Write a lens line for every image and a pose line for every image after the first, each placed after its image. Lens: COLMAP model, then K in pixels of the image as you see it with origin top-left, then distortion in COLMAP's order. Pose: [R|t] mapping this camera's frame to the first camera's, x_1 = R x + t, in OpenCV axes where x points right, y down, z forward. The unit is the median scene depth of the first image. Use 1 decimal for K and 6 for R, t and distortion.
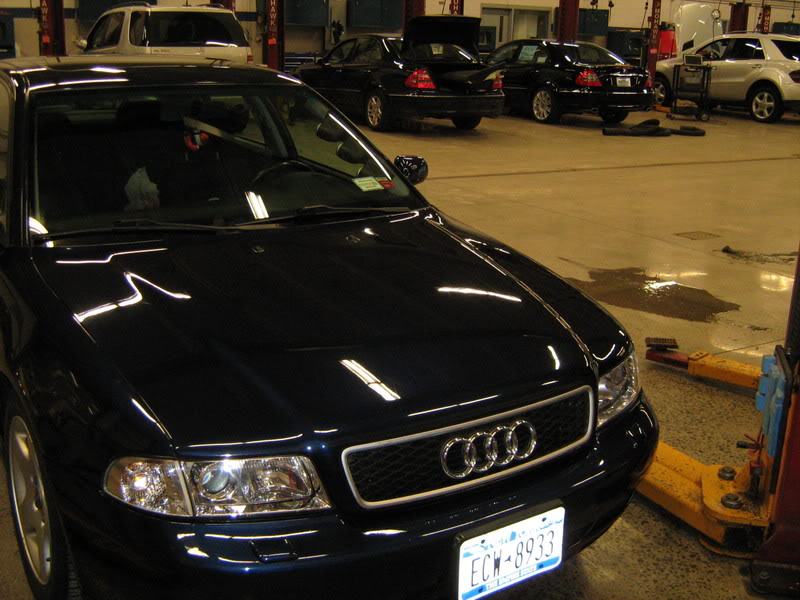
lens RADIAL K [[927.7, 0, 400.0], [0, 927.7, 300.0], [0, 0, 1]] dist [-0.143634, 0.109462]
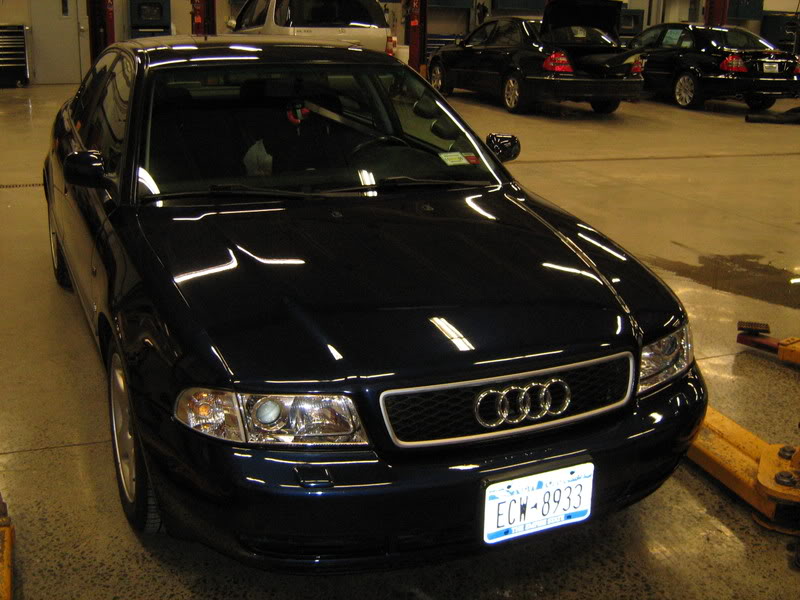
lens RADIAL K [[927.7, 0, 400.0], [0, 927.7, 300.0], [0, 0, 1]] dist [-0.143634, 0.109462]
pose [[0.986582, 0.044964, -0.156951, 0.076022], [-0.042048, 0.998877, 0.021851, 0.015200], [0.157757, -0.014959, 0.987365, -0.054339]]
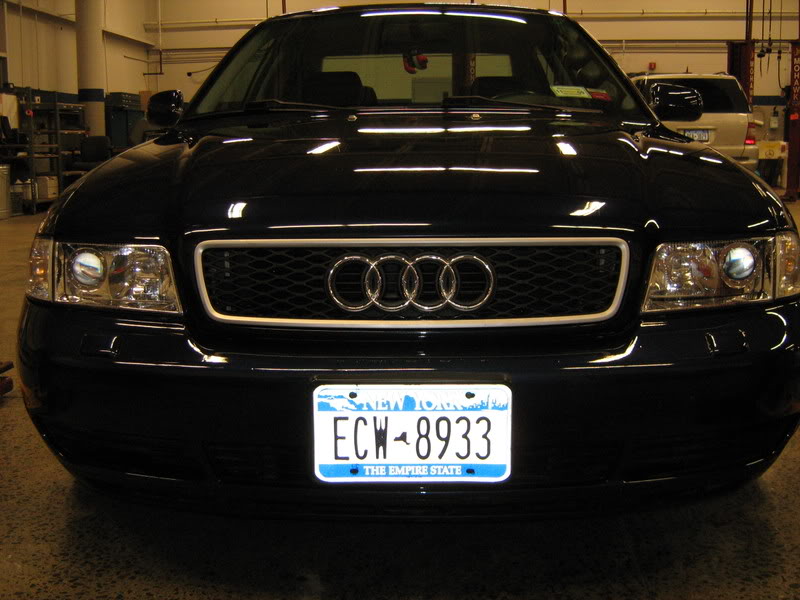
lens RADIAL K [[927.7, 0, 400.0], [0, 927.7, 300.0], [0, 0, 1]] dist [-0.143634, 0.109462]
pose [[0.811226, 0.055112, -0.582130, 0.327178], [-0.132528, 0.986971, -0.091244, 0.153989], [0.569517, 0.151168, 0.807960, 0.263799]]
